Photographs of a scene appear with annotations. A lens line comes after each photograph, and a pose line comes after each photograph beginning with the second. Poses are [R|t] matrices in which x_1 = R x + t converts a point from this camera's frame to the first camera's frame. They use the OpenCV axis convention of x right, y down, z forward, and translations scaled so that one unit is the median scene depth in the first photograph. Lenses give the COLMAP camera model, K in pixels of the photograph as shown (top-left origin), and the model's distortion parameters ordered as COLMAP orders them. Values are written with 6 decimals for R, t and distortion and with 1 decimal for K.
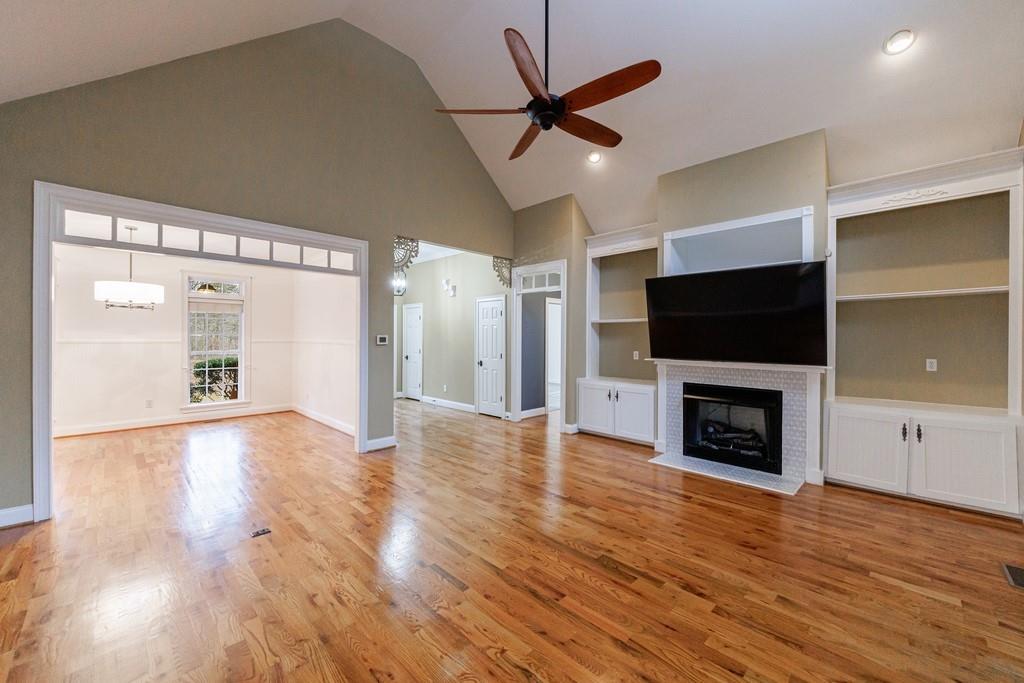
lens RADIAL K [[402.5, 0, 510.8], [0, 402.5, 338.6], [0, 0, 1]] dist [-0.000757, -0.000288]
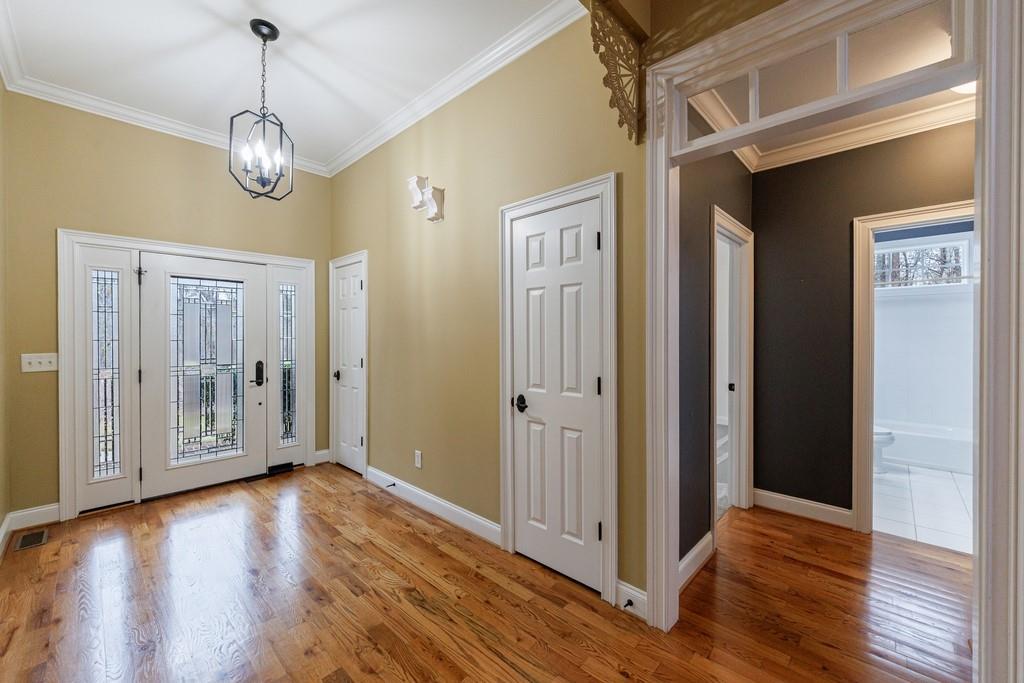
lens RADIAL K [[402.5, 0, 510.8], [0, 402.5, 338.6], [0, 0, 1]] dist [-0.000757, -0.000288]
pose [[0.999660, -0.006505, 0.025269, -0.098779], [0.006495, 0.999979, 0.000485, 0.008486], [-0.025272, -0.000321, 0.999681, 0.729684]]
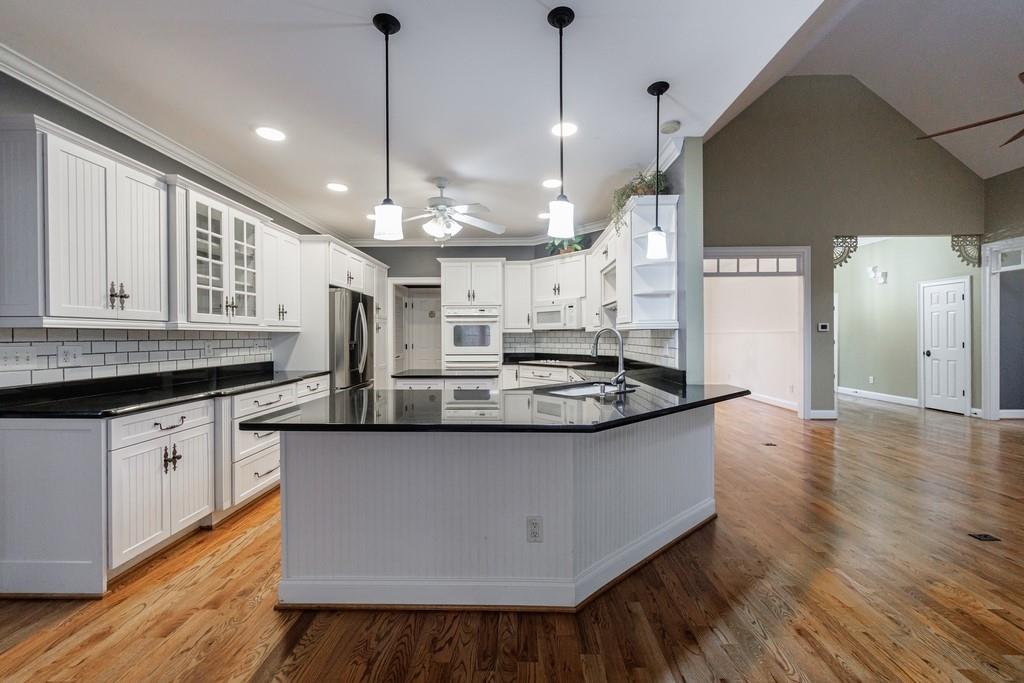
lens RADIAL K [[402.5, 0, 510.8], [0, 402.5, 338.6], [0, 0, 1]] dist [-0.000757, -0.000288]
pose [[0.687820, -0.005041, -0.725864, -0.069108], [0.007642, 0.999971, 0.000297, 0.021726], [0.725841, -0.005751, 0.687838, -0.350654]]
